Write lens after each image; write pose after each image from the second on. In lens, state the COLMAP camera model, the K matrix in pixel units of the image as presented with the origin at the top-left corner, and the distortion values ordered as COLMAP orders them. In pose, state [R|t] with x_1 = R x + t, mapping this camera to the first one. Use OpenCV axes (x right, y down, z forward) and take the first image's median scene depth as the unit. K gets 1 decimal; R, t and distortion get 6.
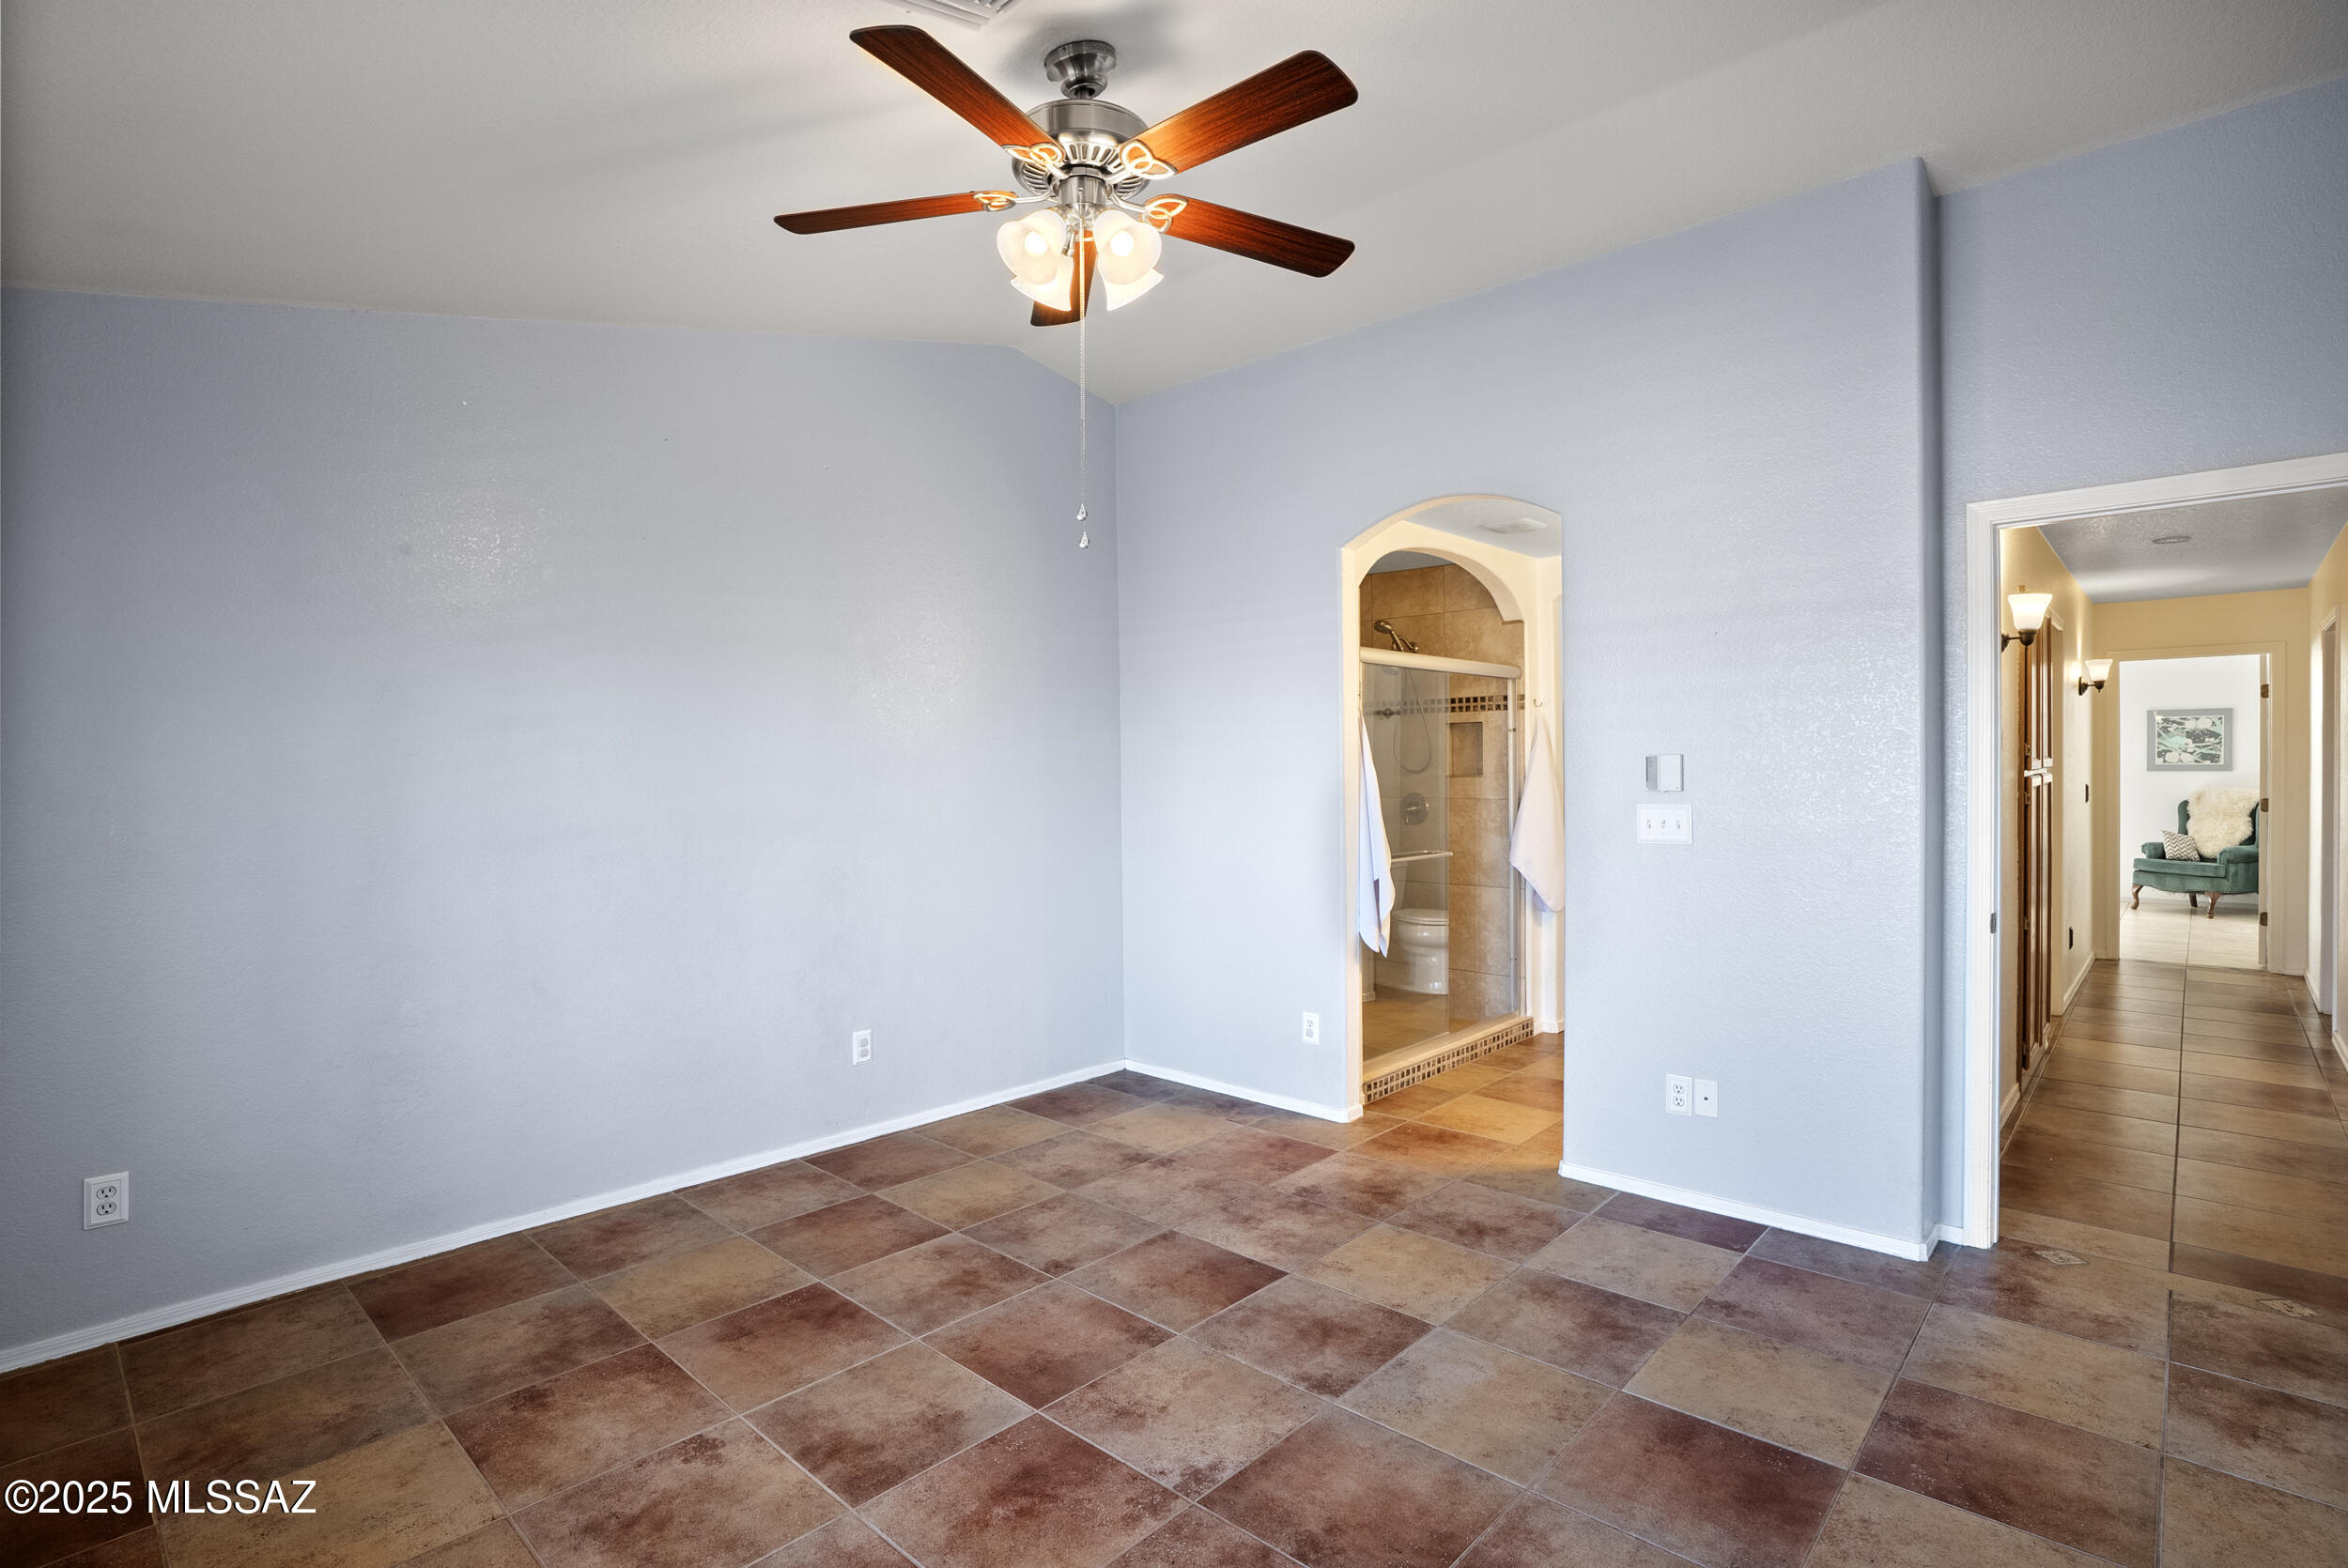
lens RADIAL K [[1114.1, 0, 1174.0], [0, 1114.1, 784.0], [0, 0, 1]] dist [-0.002539, 0.009979]
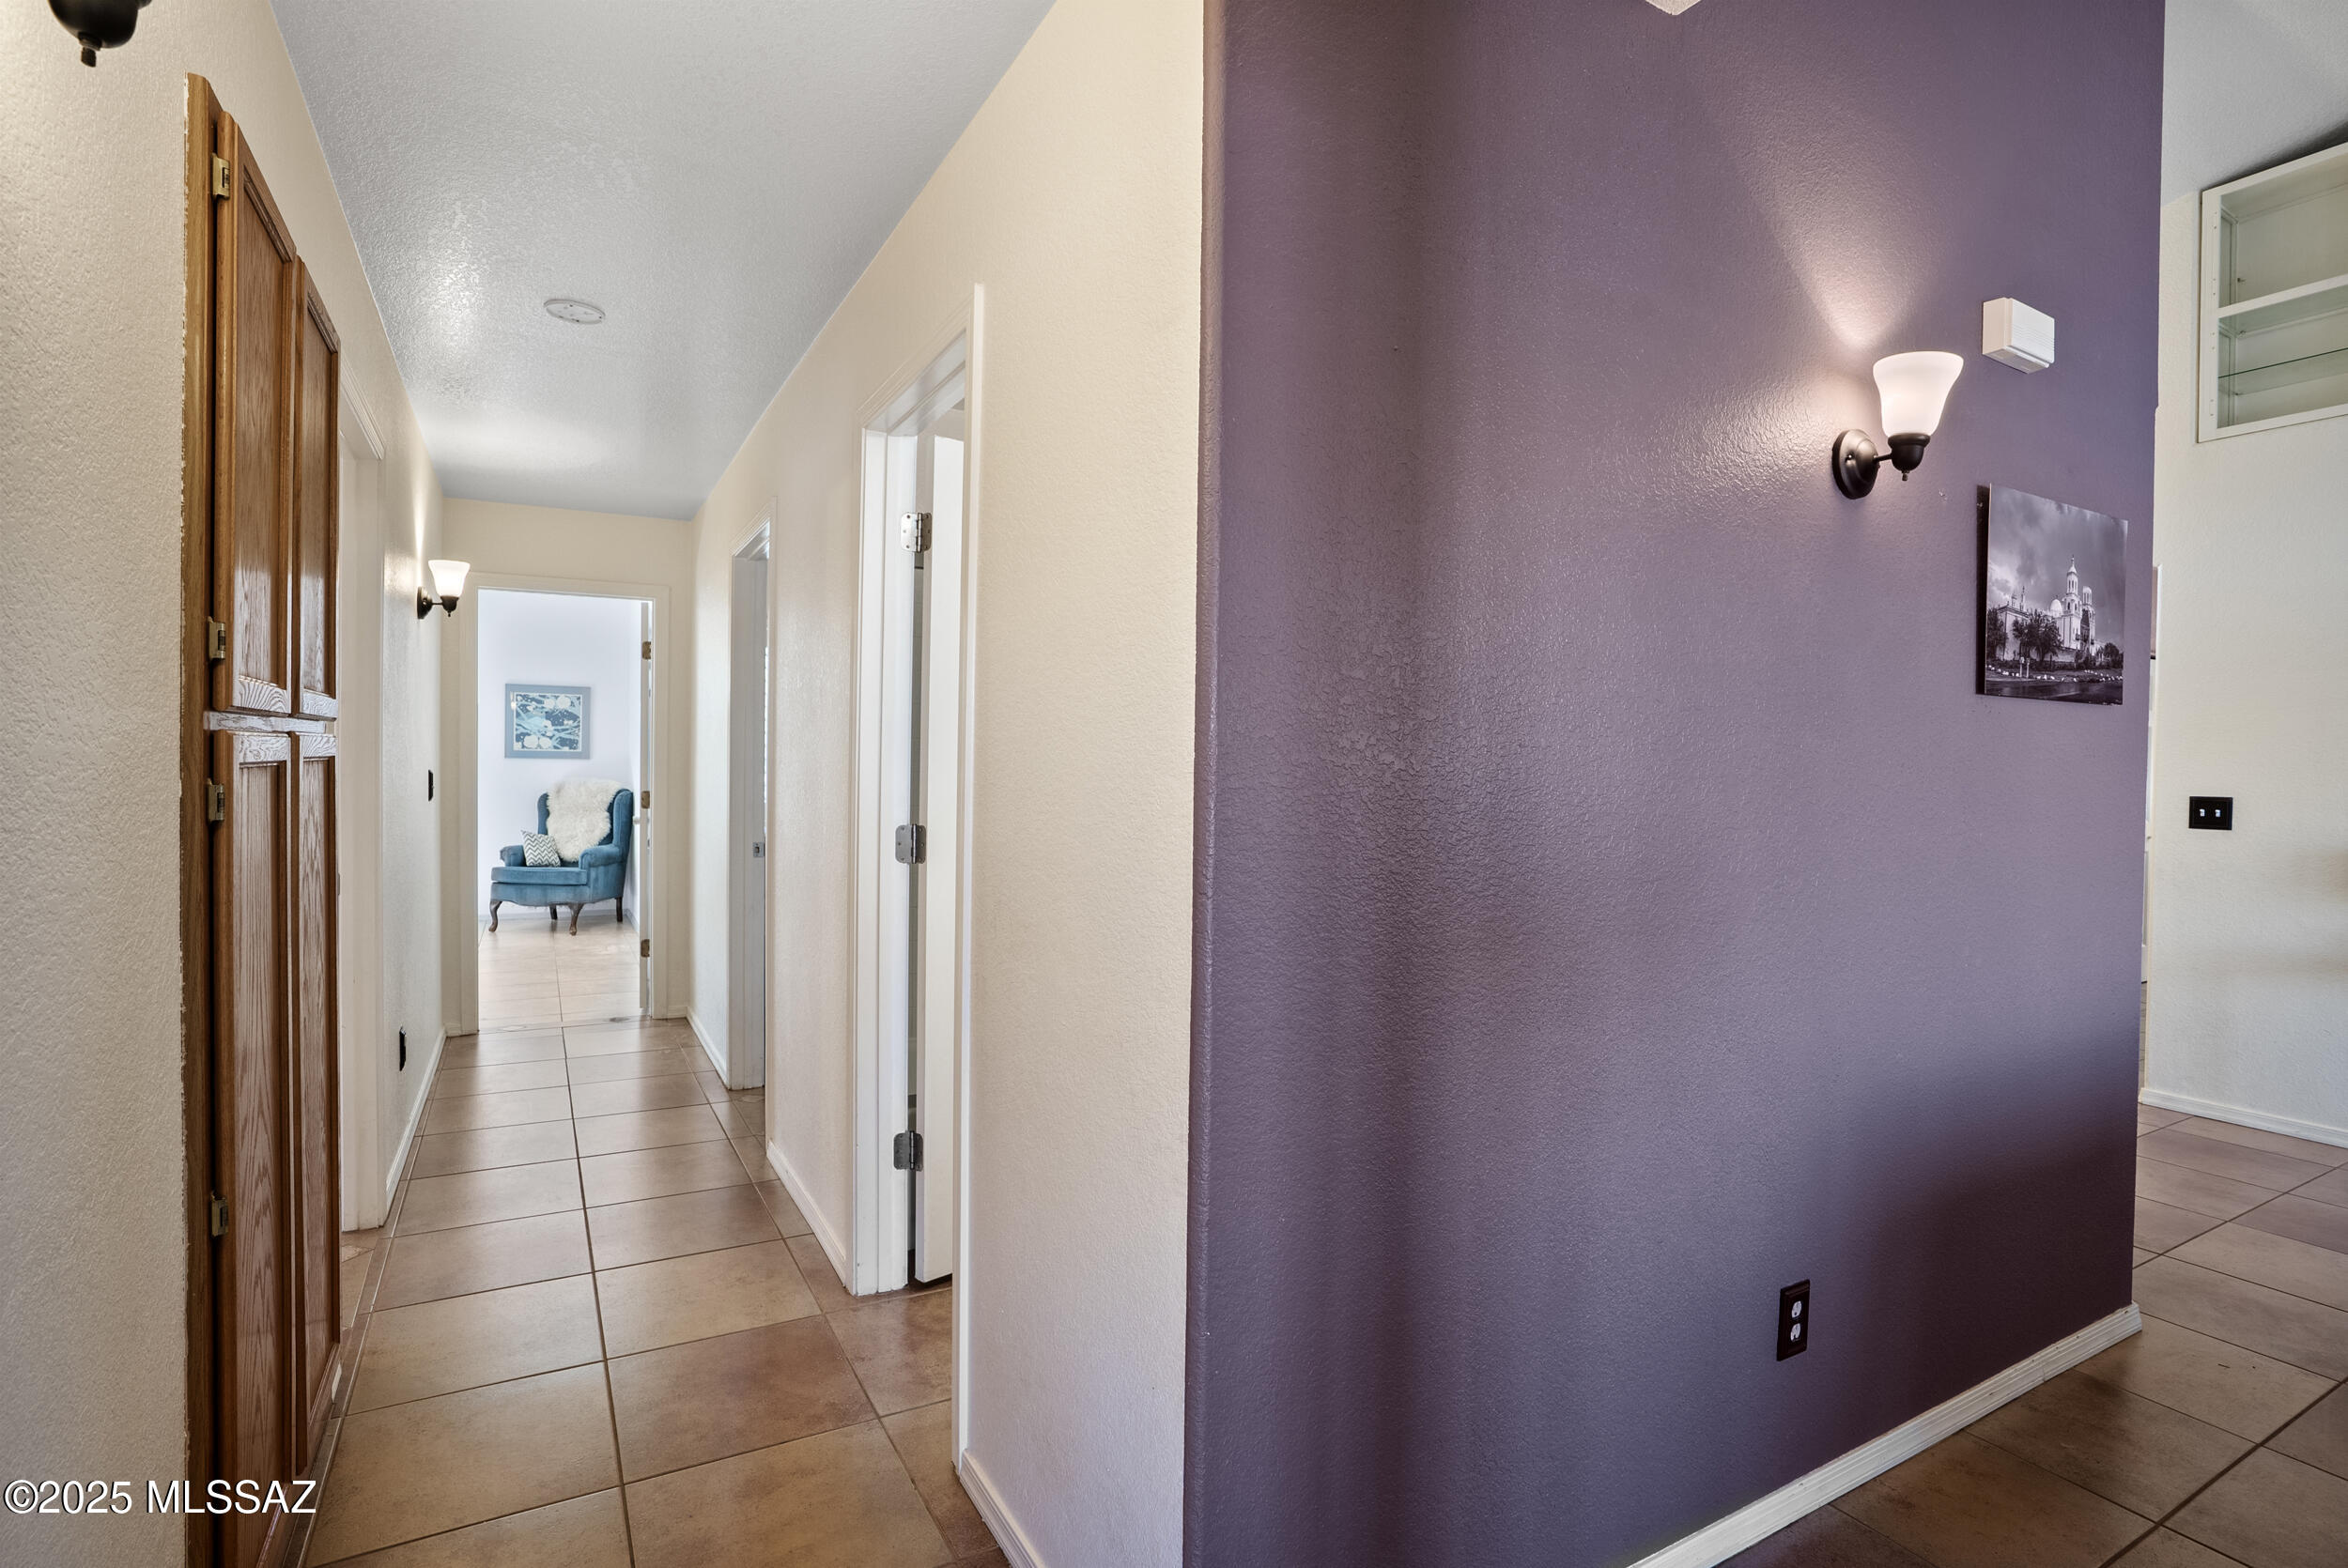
lens RADIAL K [[1114.1, 0, 1174.0], [0, 1114.1, 784.0], [0, 0, 1]] dist [-0.002539, 0.009979]
pose [[0.300759, -0.005131, 0.953686, 0.257862], [-0.000239, 0.999985, 0.005455, 0.002897], [-0.953700, -0.001869, 0.300754, 0.310167]]
